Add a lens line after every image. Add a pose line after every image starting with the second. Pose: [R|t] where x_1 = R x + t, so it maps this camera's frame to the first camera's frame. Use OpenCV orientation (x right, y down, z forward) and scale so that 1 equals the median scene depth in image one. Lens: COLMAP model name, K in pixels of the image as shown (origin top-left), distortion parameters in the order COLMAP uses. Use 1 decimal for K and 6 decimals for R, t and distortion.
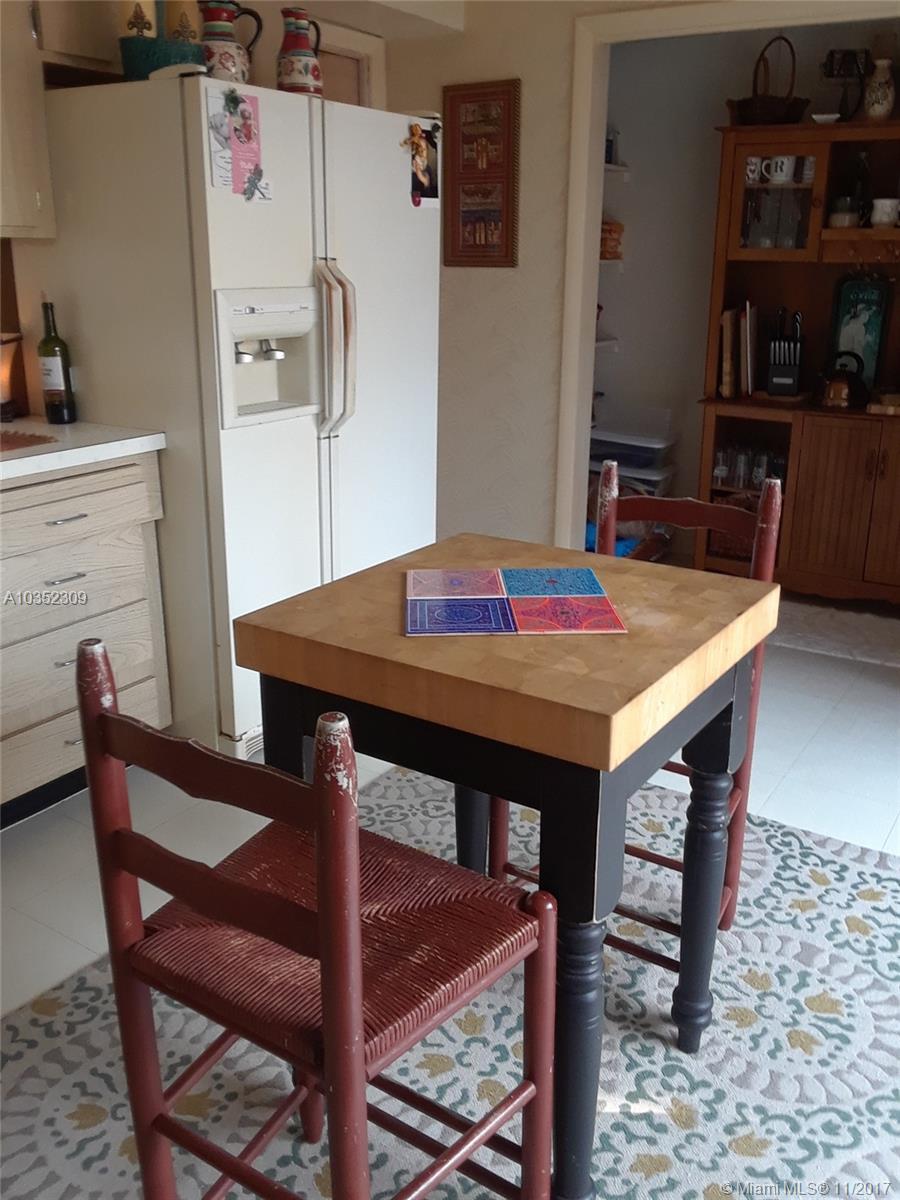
lens RADIAL K [[1029.4, 0, 458.4], [0, 1029.4, 600.2], [0, 0, 1]] dist [0.030826, -0.064665]
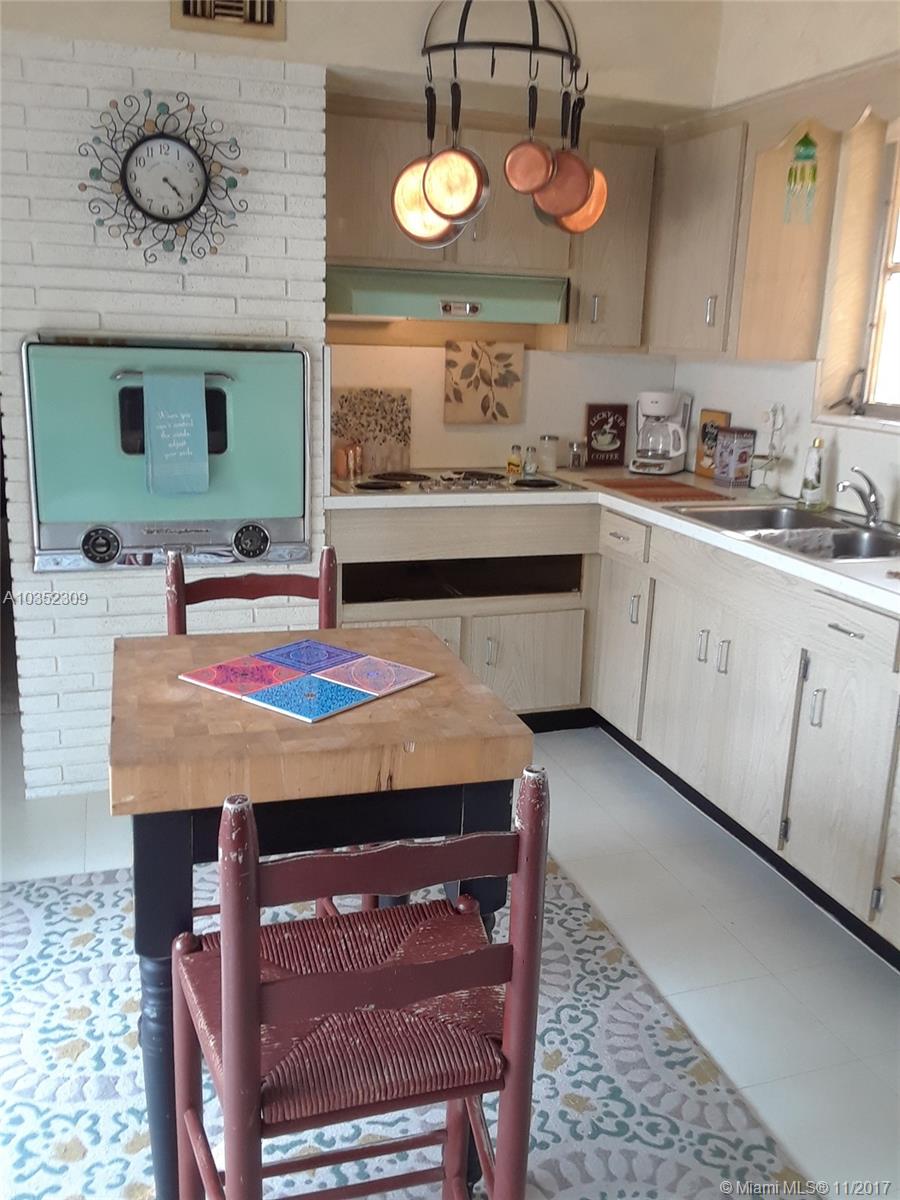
lens RADIAL K [[1020.5, 0, 451.5], [0, 1020.5, 587.1], [0, 0, 1]] dist [0.029455, 0.010847]
pose [[-0.629708, 0.163898, -0.759345, 0.806142], [-0.275988, 0.866519, 0.415902, -0.611885], [0.726153, 0.471467, -0.500420, 1.670878]]
